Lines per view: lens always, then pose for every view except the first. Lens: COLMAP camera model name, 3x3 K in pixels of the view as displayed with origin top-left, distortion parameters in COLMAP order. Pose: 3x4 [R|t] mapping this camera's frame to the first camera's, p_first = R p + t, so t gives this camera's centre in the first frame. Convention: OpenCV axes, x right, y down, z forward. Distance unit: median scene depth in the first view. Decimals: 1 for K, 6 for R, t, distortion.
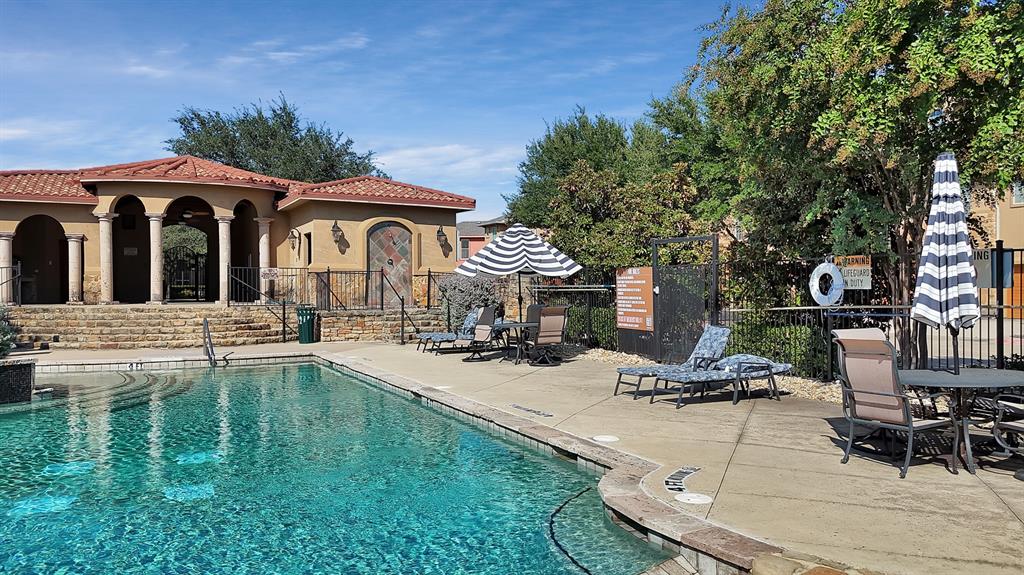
lens RADIAL K [[760.4, 0, 512.0], [0, 760.4, 287.5], [0, 0, 1]] dist [0.095352, -0.091590]
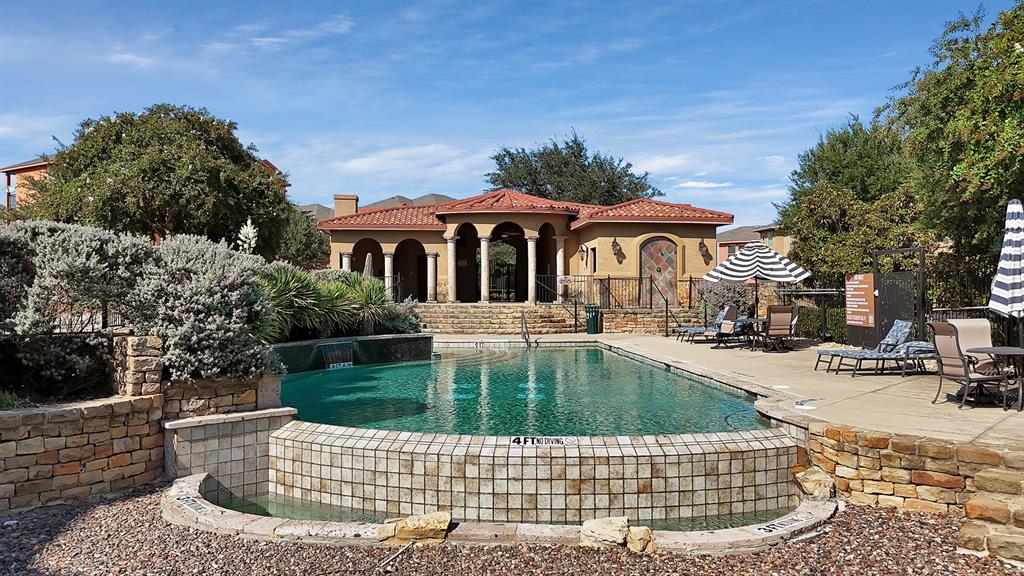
lens RADIAL K [[760.4, 0, 512.0], [0, 760.4, 288.0], [0, 0, 1]] dist [0.095352, -0.091590]
pose [[0.933607, -0.000249, -0.358298, 0.059317], [-0.001566, 0.999987, -0.004775, 0.001515], [0.358295, 0.005019, 0.933595, -0.225357]]
